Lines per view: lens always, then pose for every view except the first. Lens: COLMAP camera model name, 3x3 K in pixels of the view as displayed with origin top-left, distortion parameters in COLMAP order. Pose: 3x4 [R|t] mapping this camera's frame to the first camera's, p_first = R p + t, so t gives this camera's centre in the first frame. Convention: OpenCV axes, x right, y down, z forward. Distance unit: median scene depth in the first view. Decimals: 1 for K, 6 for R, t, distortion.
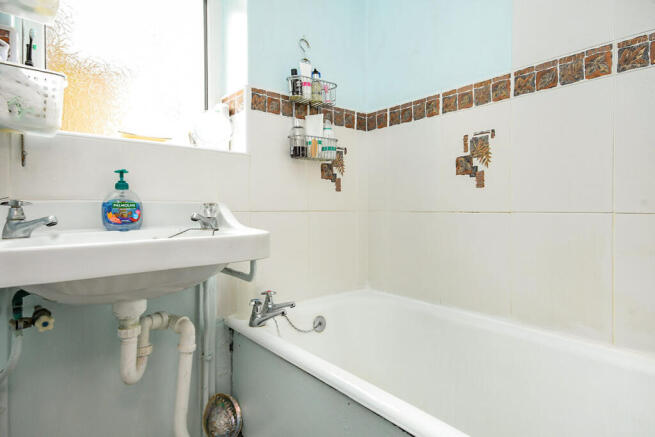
lens RADIAL K [[351.9, 0, 328.1], [0, 351.9, 210.4], [0, 0, 1]] dist [-0.002941, -0.000433]
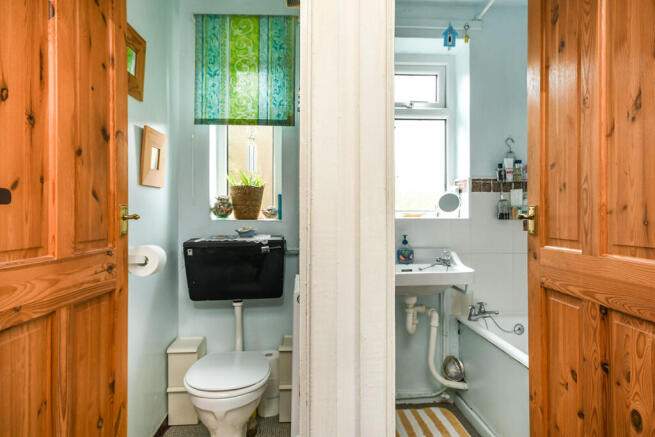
lens RADIAL K [[369.0, 0, 327.5], [0, 369.0, 218.5], [0, 0, 1]] dist [-0.000199, 0.000147]
pose [[0.793956, 0.002604, -0.607970, 0.314995], [0.001075, 0.999983, 0.005687, -0.179044], [0.607974, -0.005169, 0.793940, -0.835332]]
